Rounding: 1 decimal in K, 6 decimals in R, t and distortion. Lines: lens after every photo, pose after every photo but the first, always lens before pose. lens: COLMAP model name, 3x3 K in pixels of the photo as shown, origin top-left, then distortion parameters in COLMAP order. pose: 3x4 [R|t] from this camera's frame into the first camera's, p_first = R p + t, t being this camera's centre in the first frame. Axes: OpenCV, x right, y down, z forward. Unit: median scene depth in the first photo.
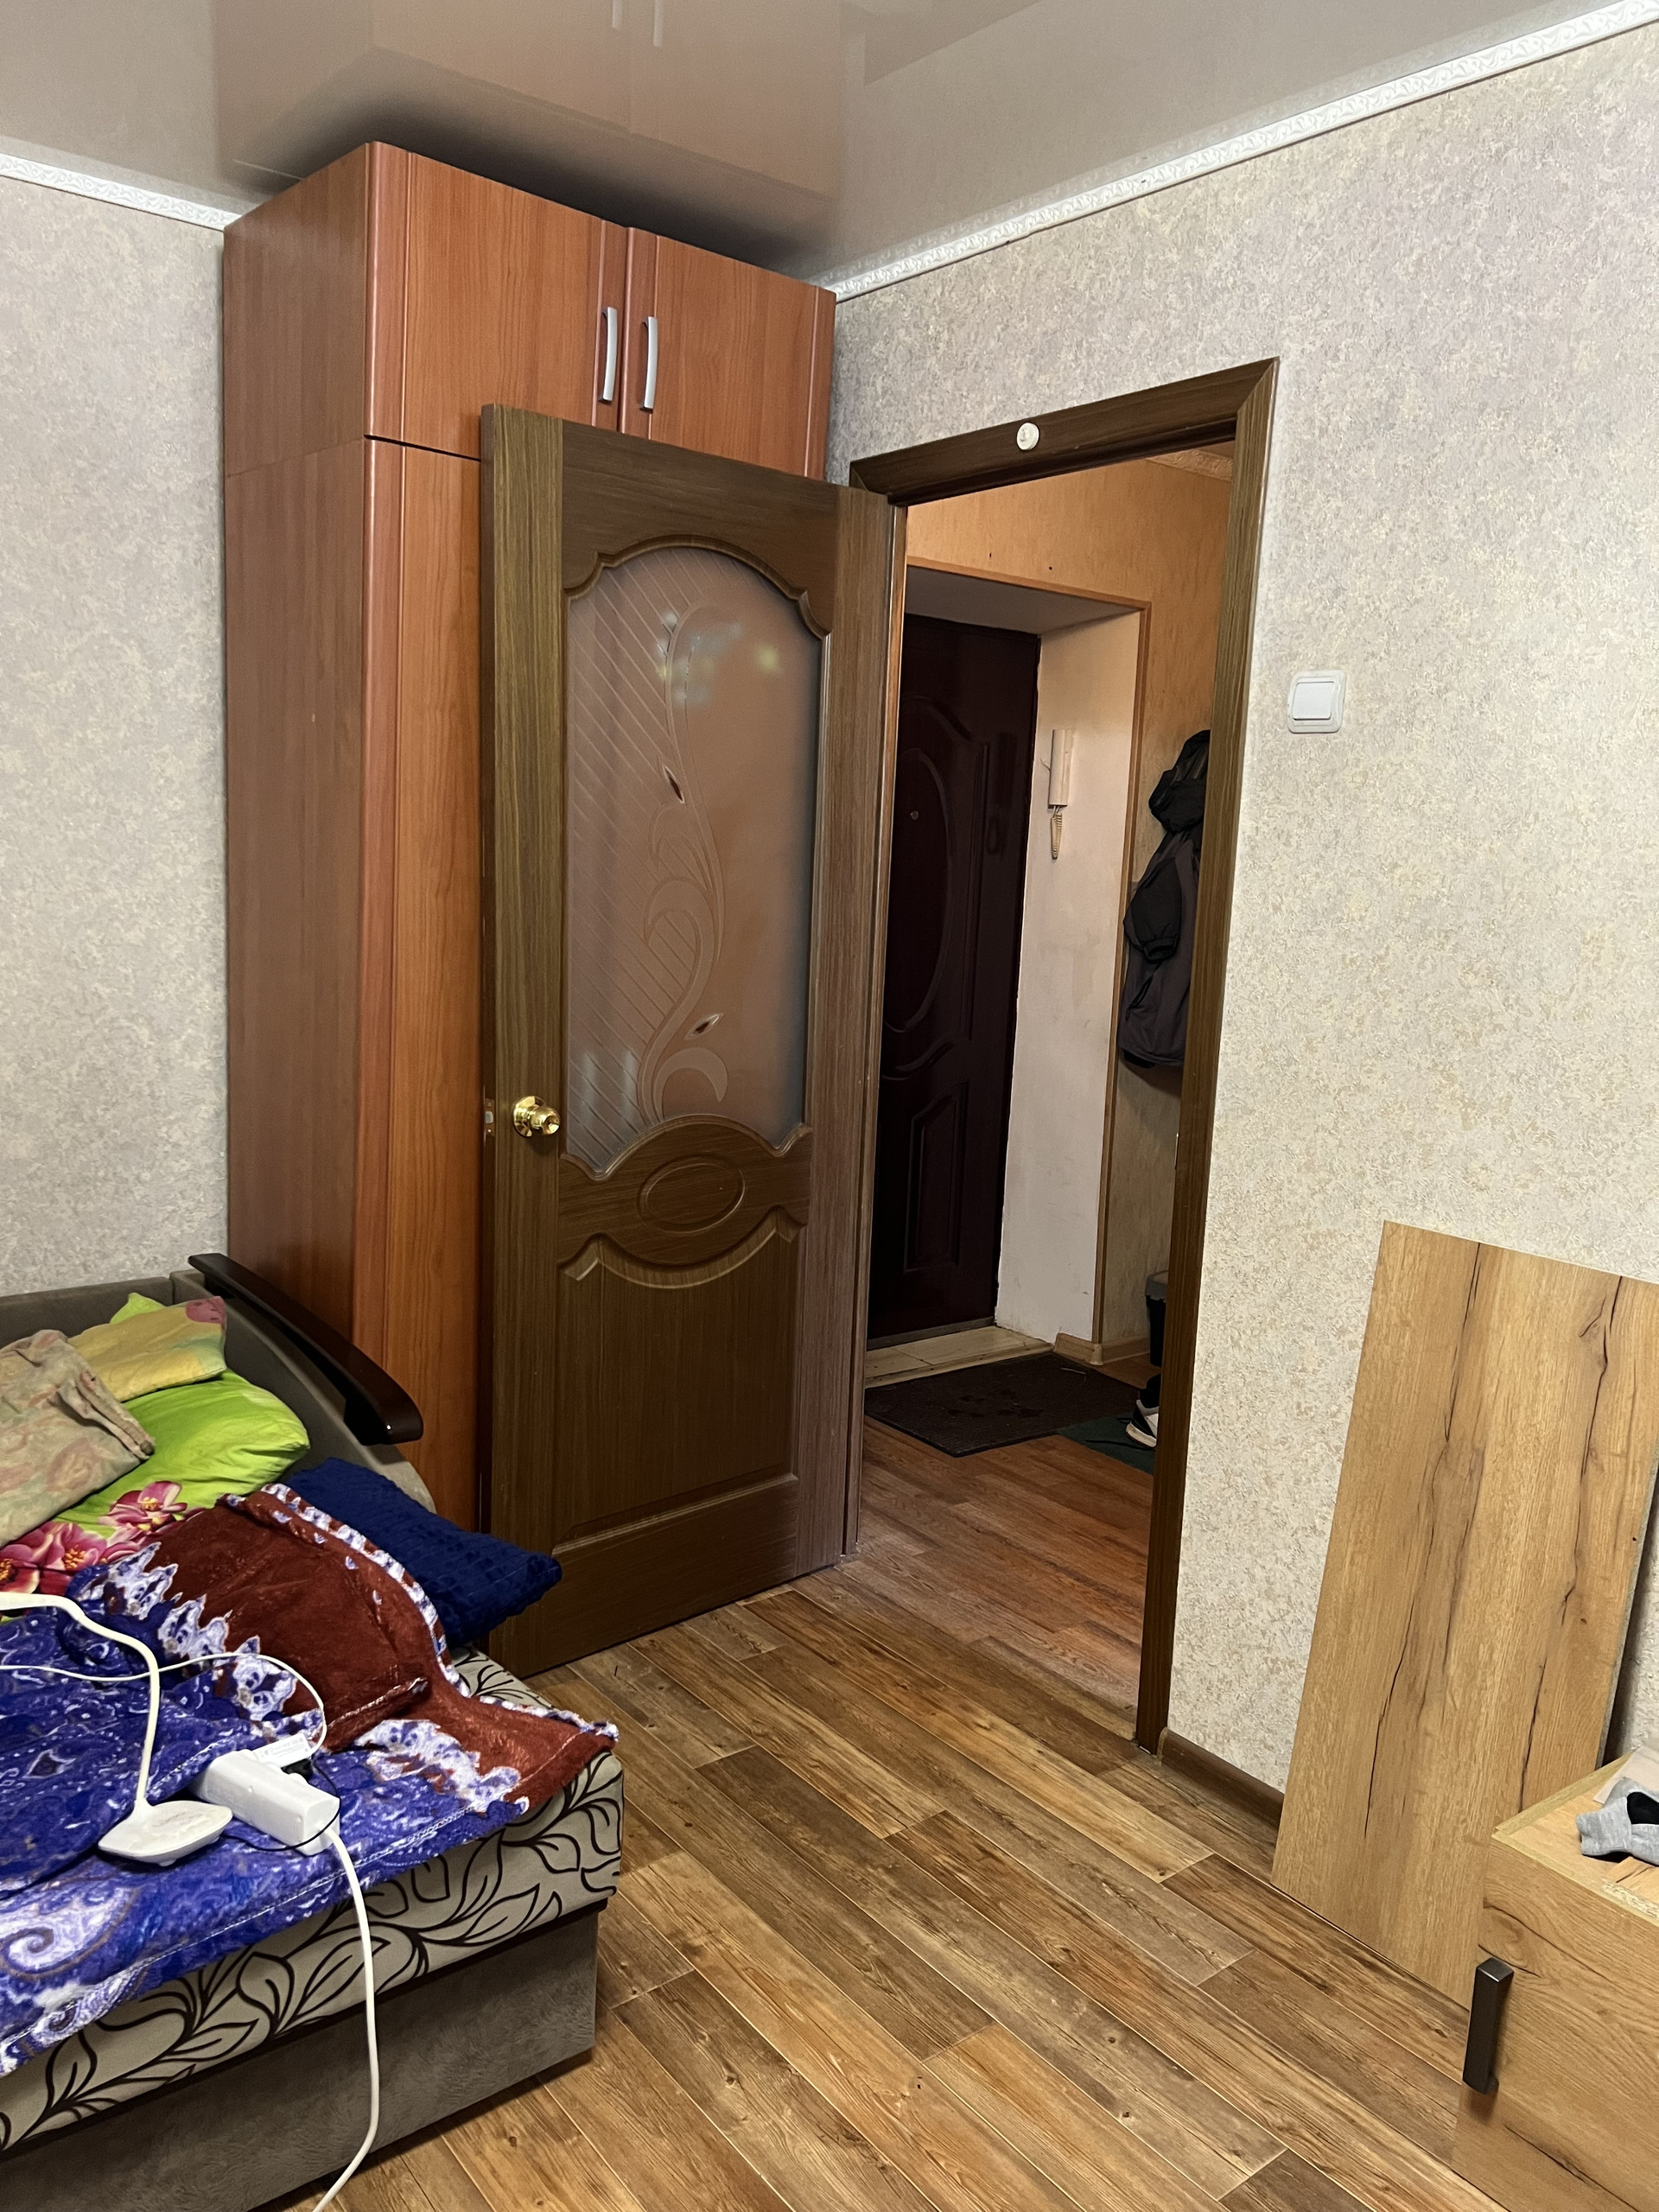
lens RADIAL K [[1682.6, 0, 826.9], [0, 1682.6, 1123.9], [0, 0, 1]] dist [0.028450, -0.012288]
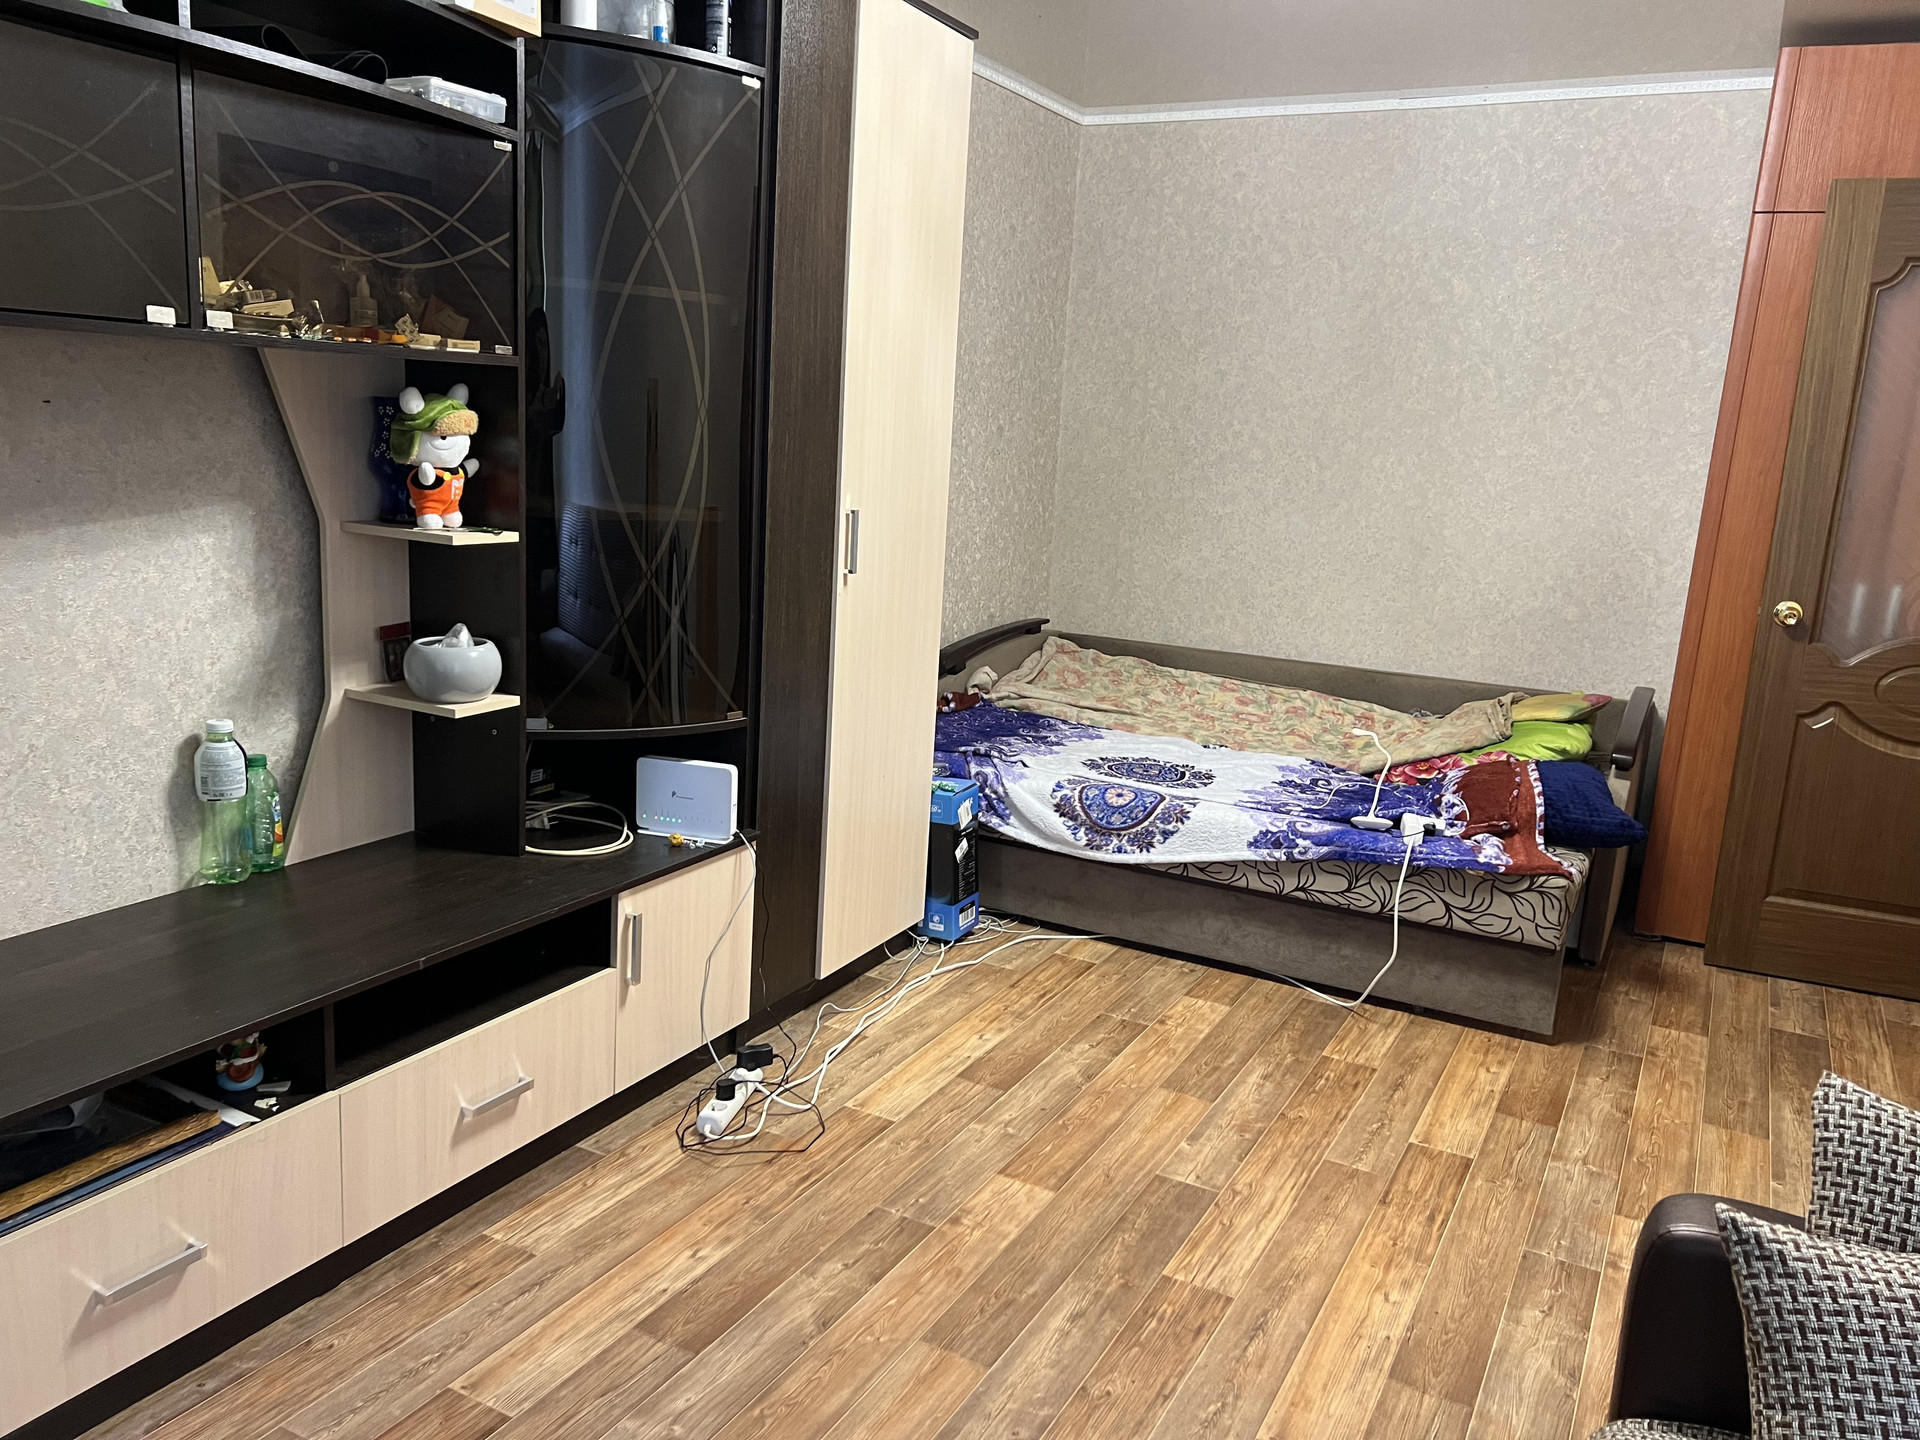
lens RADIAL K [[1460.5, 0, 962.9], [0, 1460.5, 720.8], [0, 0, 1]] dist [0.028450, -0.012288]
pose [[0.402736, 0.165506, -0.900229, 1.054674], [-0.187507, 0.977576, 0.095841, 0.144584], [0.895905, 0.130201, 0.424738, -0.389251]]
